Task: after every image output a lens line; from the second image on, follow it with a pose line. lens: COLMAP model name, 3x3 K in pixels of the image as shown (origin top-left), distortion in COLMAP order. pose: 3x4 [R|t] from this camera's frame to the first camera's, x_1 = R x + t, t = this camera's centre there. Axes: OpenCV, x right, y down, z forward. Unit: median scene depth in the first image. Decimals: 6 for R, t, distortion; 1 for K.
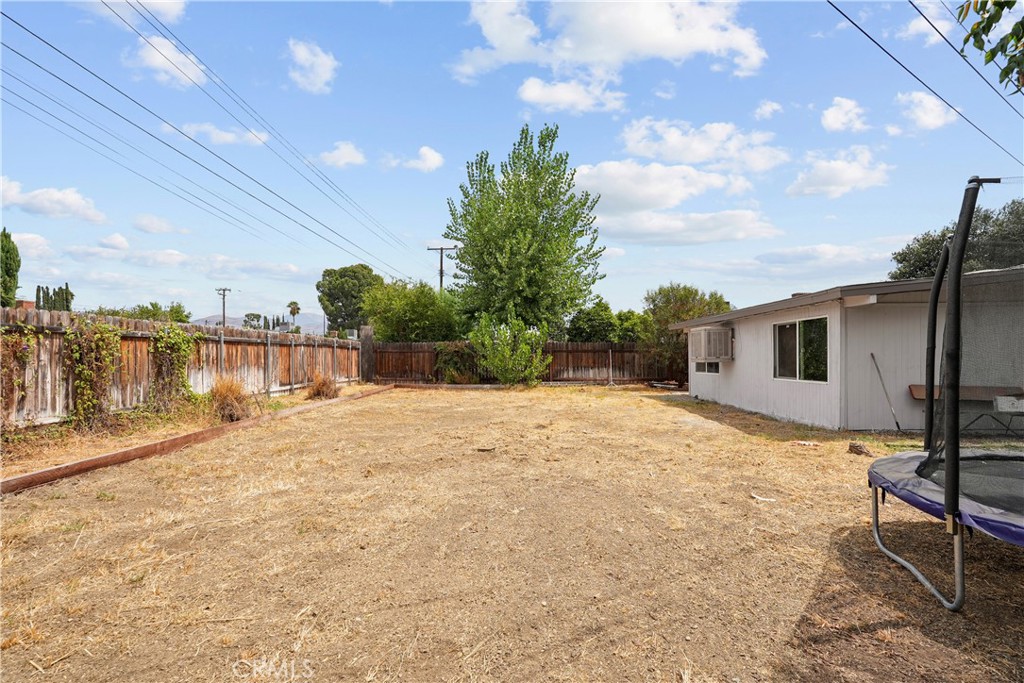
lens RADIAL K [[464.3, 0, 512.2], [0, 464.3, 359.9], [0, 0, 1]] dist [-0.001998, -0.000166]
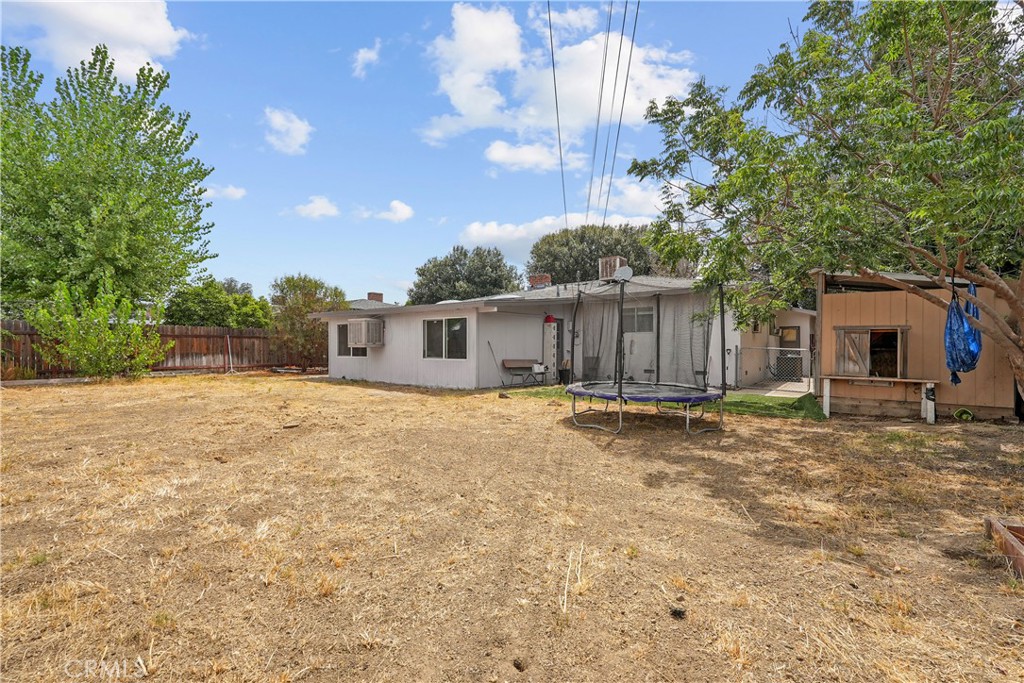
lens RADIAL K [[459.2, 0, 512.0], [0, 459.2, 341.5], [0, 0, 1]] dist [-0.010258, 0.012668]
pose [[0.583186, 0.010721, 0.812268, -0.212996], [0.000413, 0.999909, -0.013495, 0.003912], [-0.812339, 0.008205, 0.583128, -0.011563]]
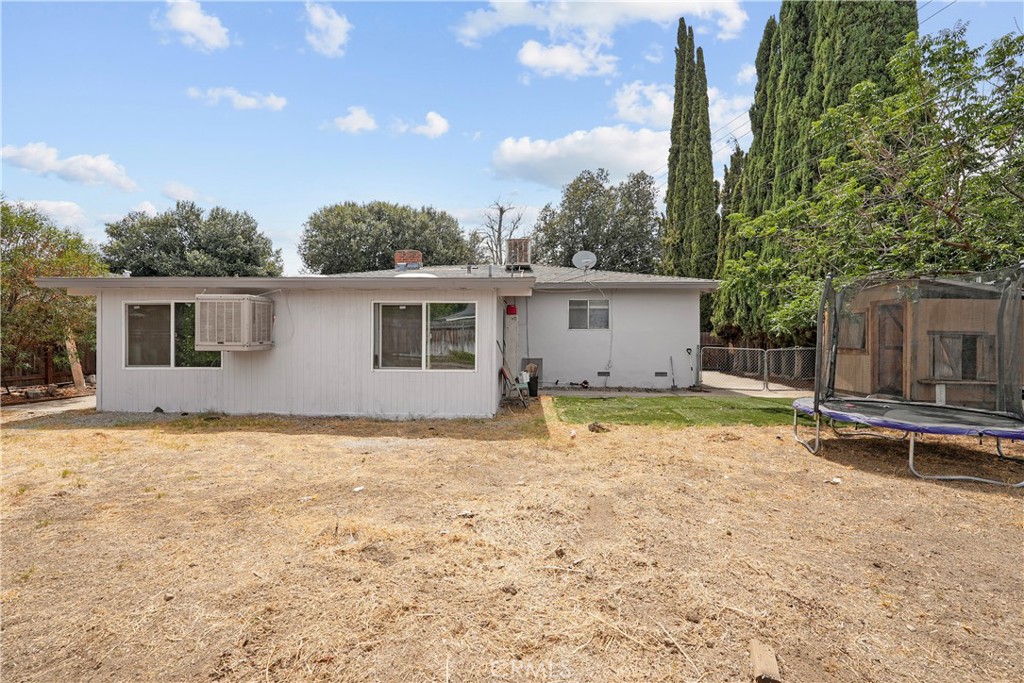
lens RADIAL K [[461.2, 0, 512.0], [0, 461.2, 341.5], [0, 0, 1]] dist [-0.034691, 0.026254]
pose [[0.023983, -0.002389, 0.999710, -0.125370], [-0.002681, 0.999993, 0.002454, -0.006268], [-0.999709, -0.002739, 0.023977, 0.391680]]
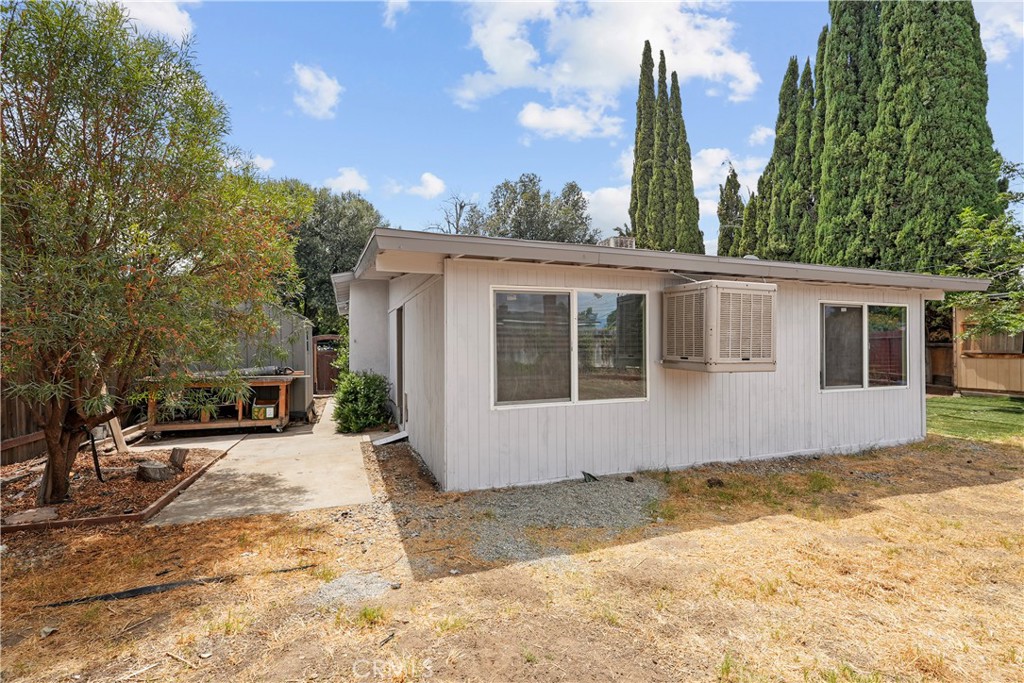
lens RADIAL K [[459.2, 0, 512.0], [0, 459.2, 341.5], [0, 0, 1]] dist [-0.010258, 0.012668]
pose [[-0.357323, 0.011865, 0.933906, 0.072736], [0.005356, 0.999929, -0.010654, -0.010898], [-0.933966, 0.001195, -0.357361, 0.849751]]
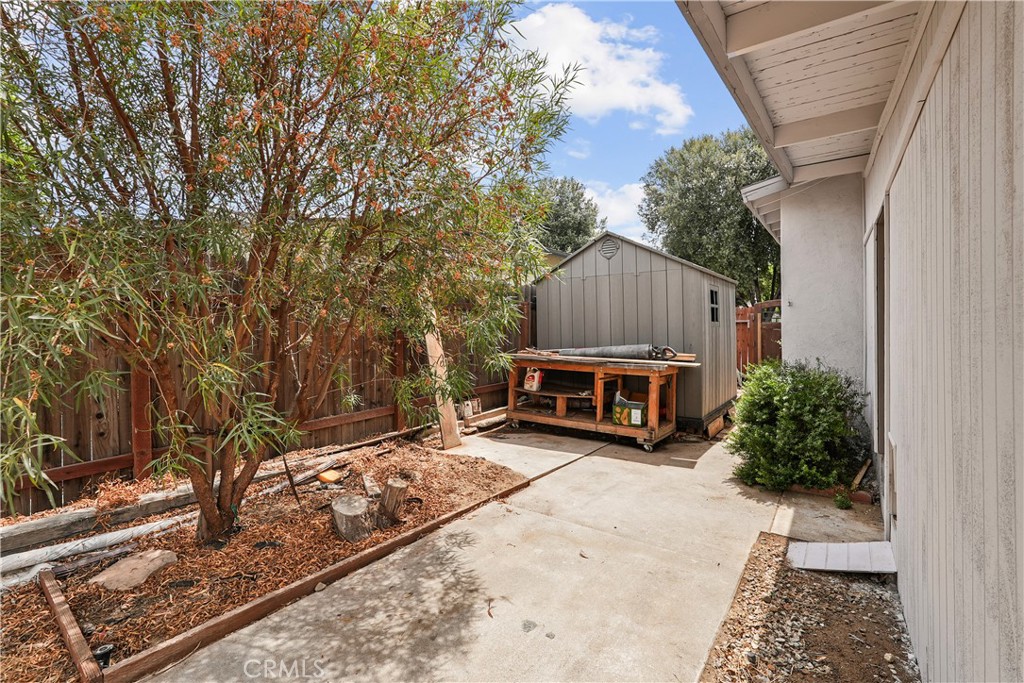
lens RADIAL K [[457.2, 0, 517.1], [0, 457.2, 319.4], [0, 0, 1]] dist [-0.001821, 0.000012]
pose [[0.567173, 0.001257, 0.823598, 0.284802], [0.003920, 0.999983, -0.004226, -0.008200], [-0.823590, 0.005625, 0.567158, 0.810682]]
